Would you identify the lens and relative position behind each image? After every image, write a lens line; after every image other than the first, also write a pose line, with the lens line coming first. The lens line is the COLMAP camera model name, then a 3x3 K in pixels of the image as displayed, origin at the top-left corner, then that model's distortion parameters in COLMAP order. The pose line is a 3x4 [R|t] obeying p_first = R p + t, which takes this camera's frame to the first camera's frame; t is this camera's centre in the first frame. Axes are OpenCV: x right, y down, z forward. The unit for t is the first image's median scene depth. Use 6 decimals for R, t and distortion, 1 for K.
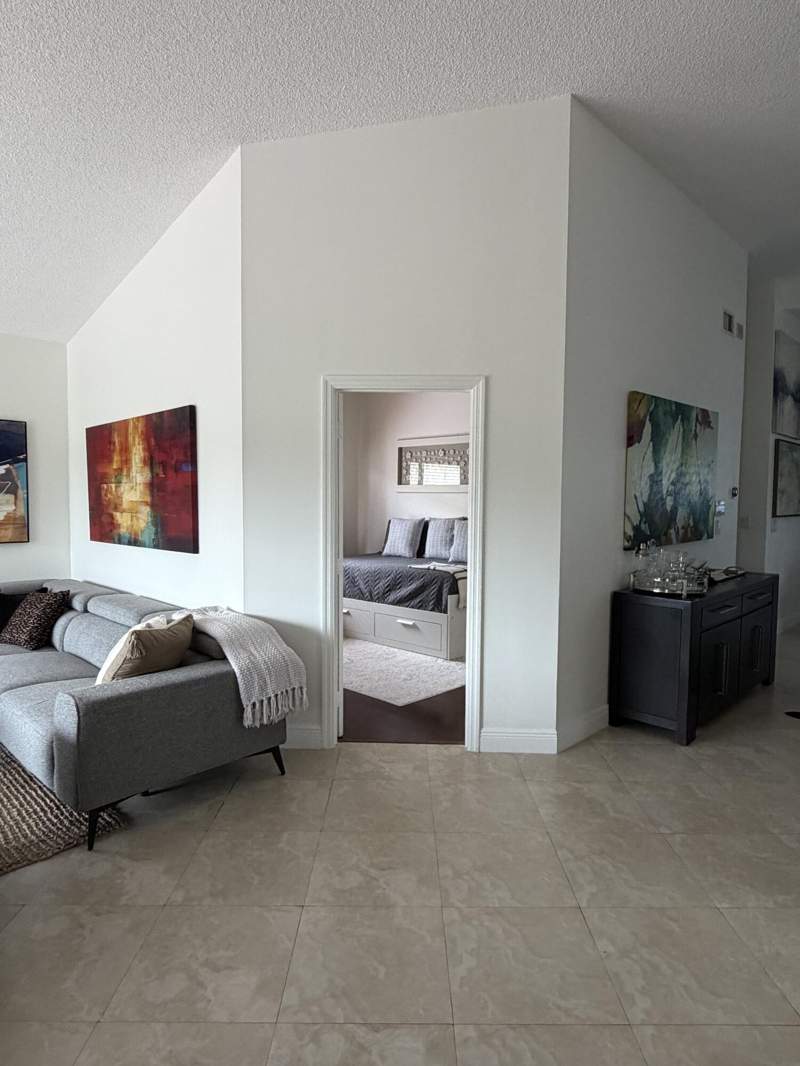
lens RADIAL K [[646.9, 0, 399.9], [0, 646.9, 533.0], [0, 0, 1]] dist [0.002823, 0.001710]
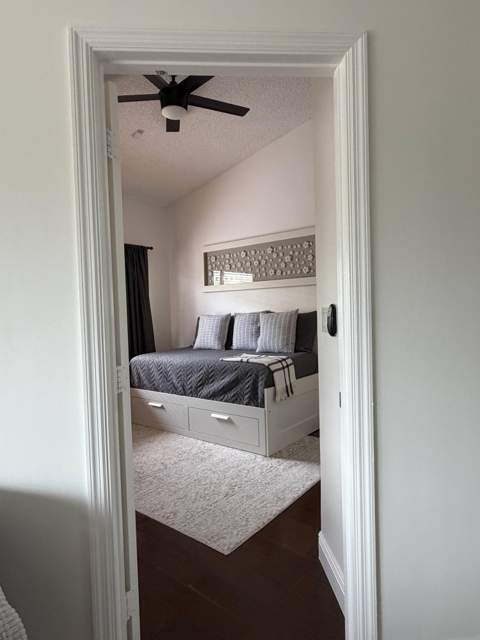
lens RADIAL K [[388.4, 0, 241.4], [0, 388.4, 320.8], [0, 0, 1]] dist [0.002823, 0.001710]
pose [[0.994159, -0.040506, 0.100038, -0.011500], [0.043138, 0.998774, -0.024284, 0.007348], [-0.098932, 0.028458, 0.994687, 0.379069]]
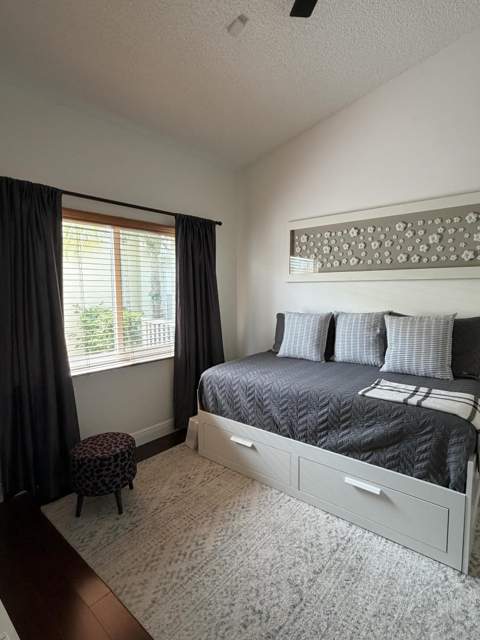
lens RADIAL K [[334.6, 0, 239.6], [0, 334.6, 326.5], [0, 0, 1]] dist [-0.020936, 0.005723]
pose [[0.997795, -0.017110, 0.064131, -0.119843], [0.013937, 0.998672, 0.049604, -0.030970], [-0.064894, -0.048601, 0.996708, 0.652266]]
